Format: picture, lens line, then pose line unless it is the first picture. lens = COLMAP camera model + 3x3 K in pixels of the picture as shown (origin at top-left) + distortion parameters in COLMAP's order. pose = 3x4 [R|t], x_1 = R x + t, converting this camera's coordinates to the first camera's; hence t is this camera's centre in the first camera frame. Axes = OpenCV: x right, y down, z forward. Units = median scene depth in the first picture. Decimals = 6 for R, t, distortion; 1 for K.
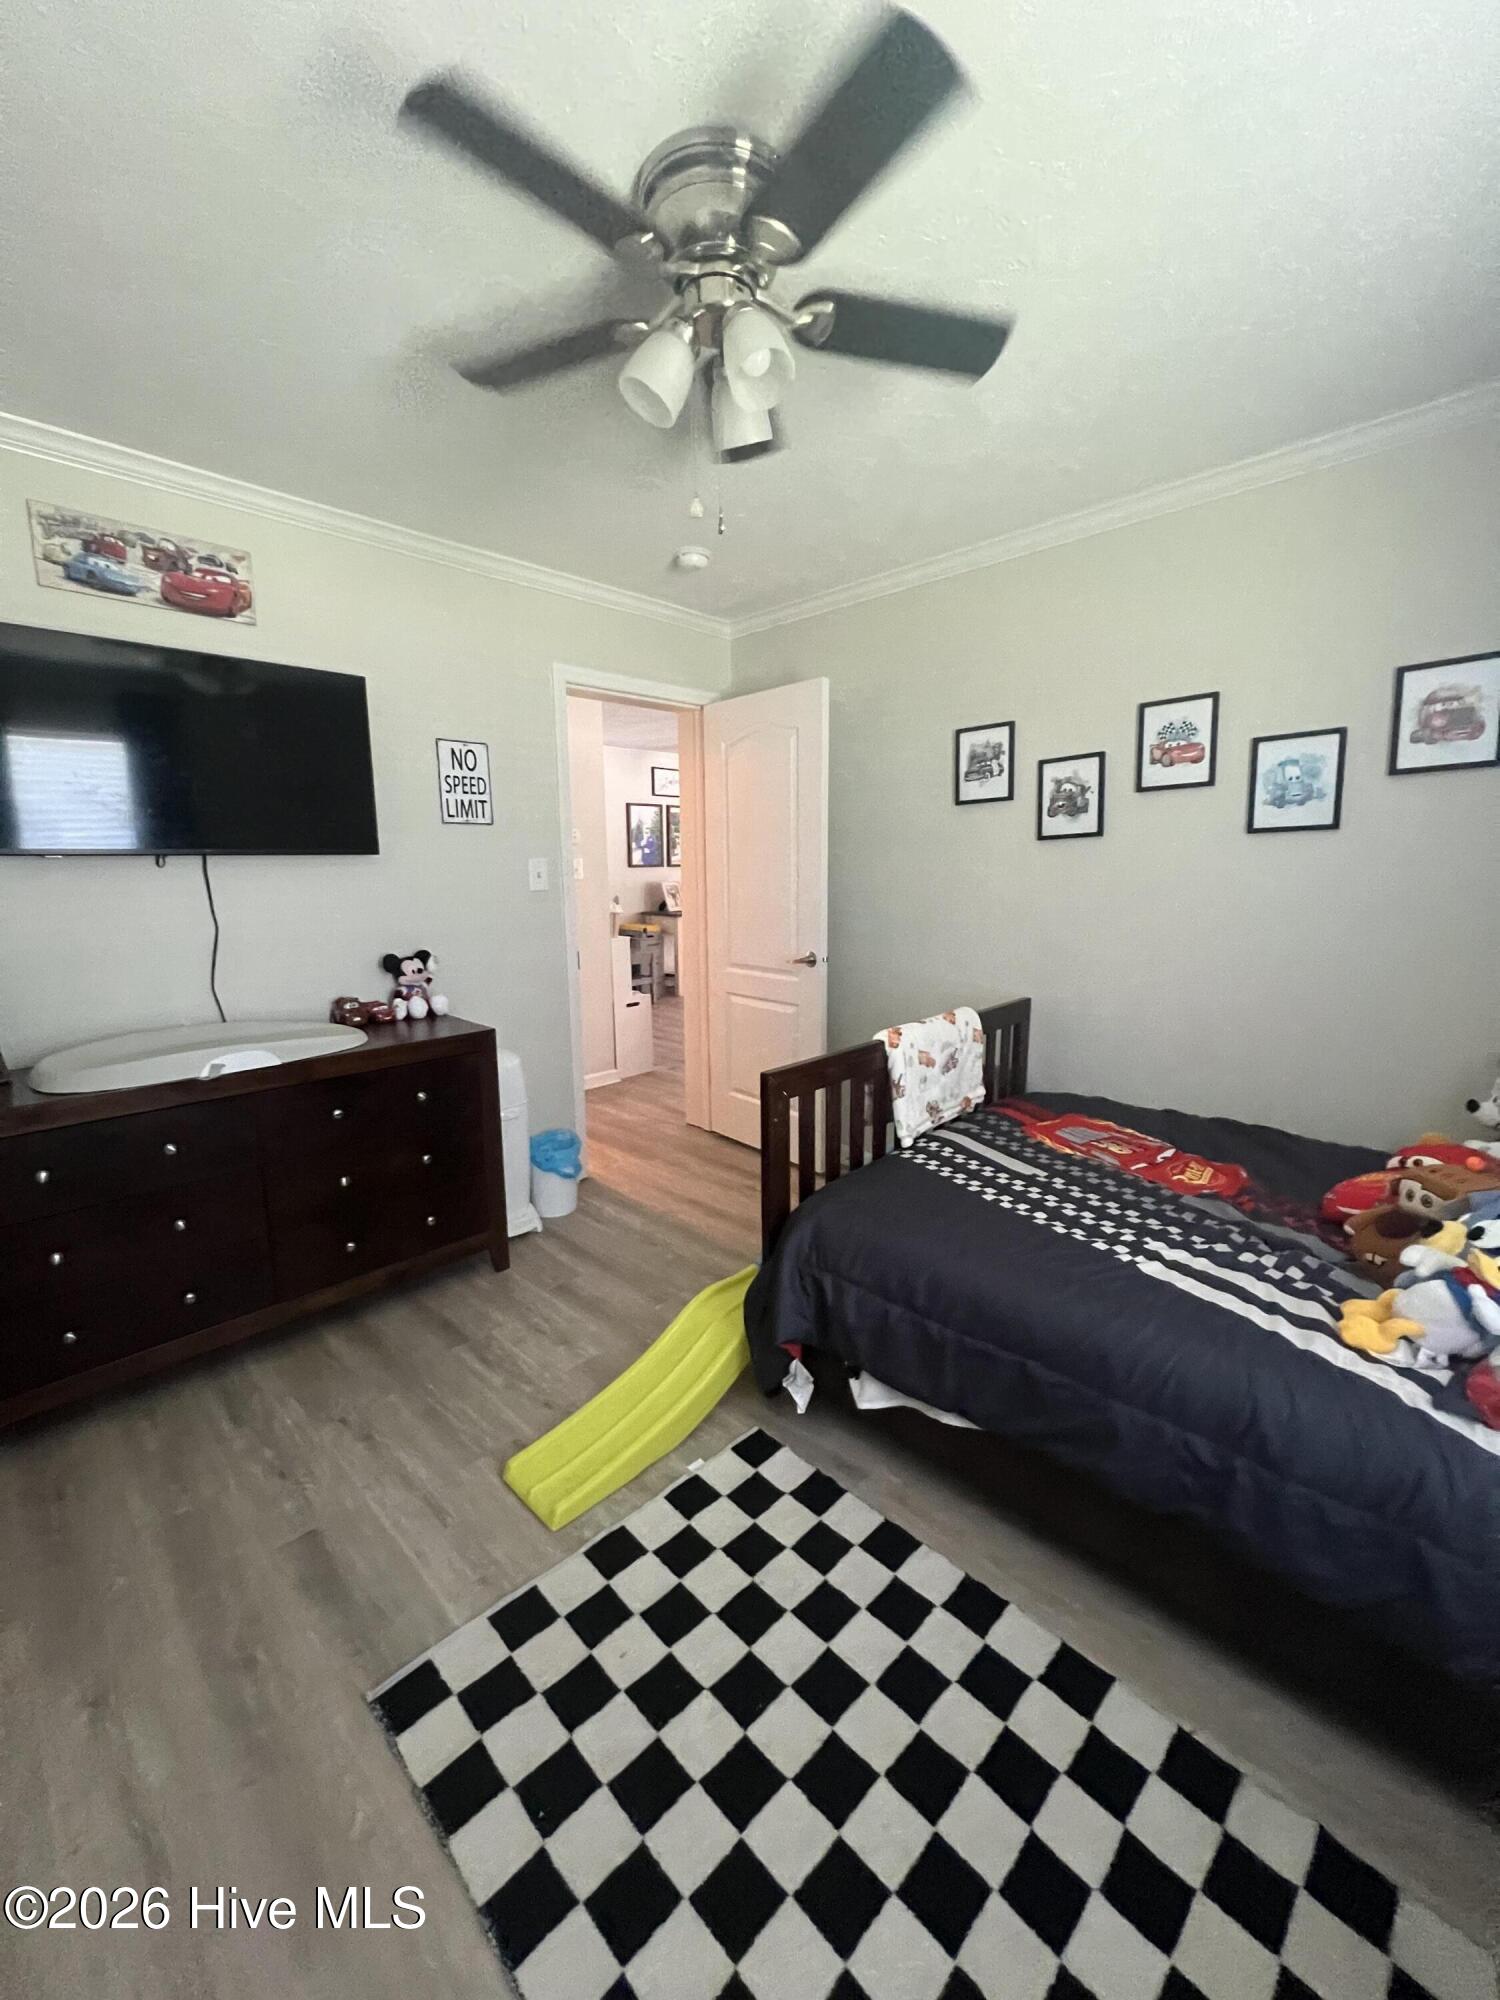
lens RADIAL K [[798.5, 0, 744.3], [0, 798.5, 992.3], [0, 0, 1]] dist [0.001072, 0.000004]
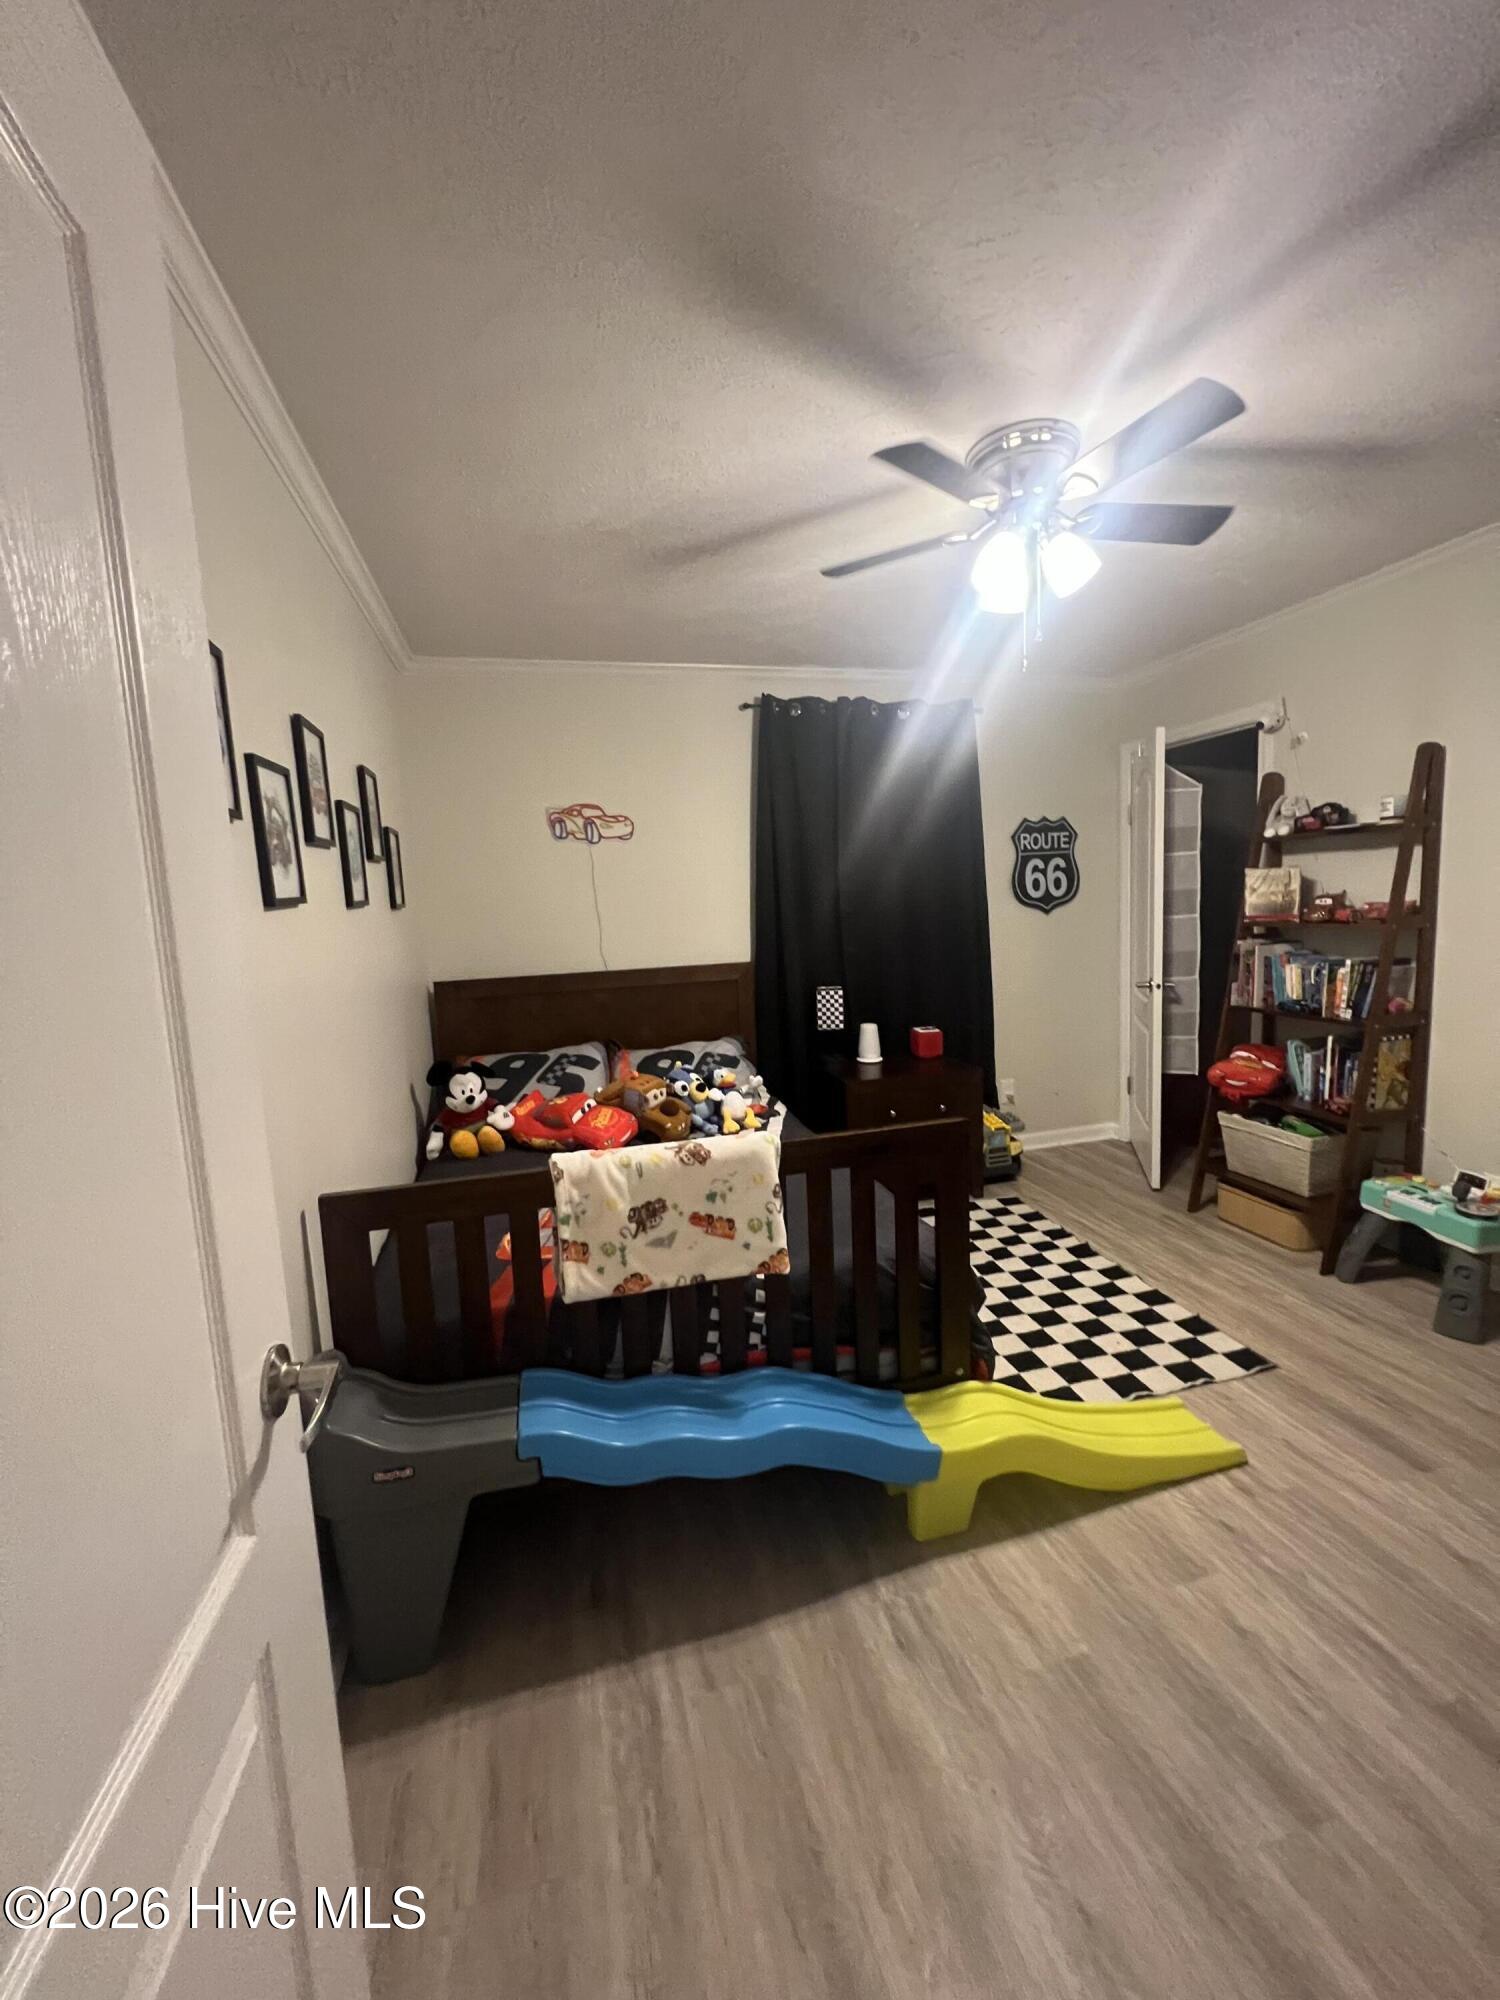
lens RADIAL K [[798.5, 0, 751.4], [0, 798.5, 1005.0], [0, 0, 1]] dist [0.001072, 0.000004]
pose [[-0.857864, -0.014744, 0.513665, -0.353209], [0.124625, 0.963778, 0.235798, -0.402847], [-0.498535, 0.266298, -0.824953, 2.653122]]
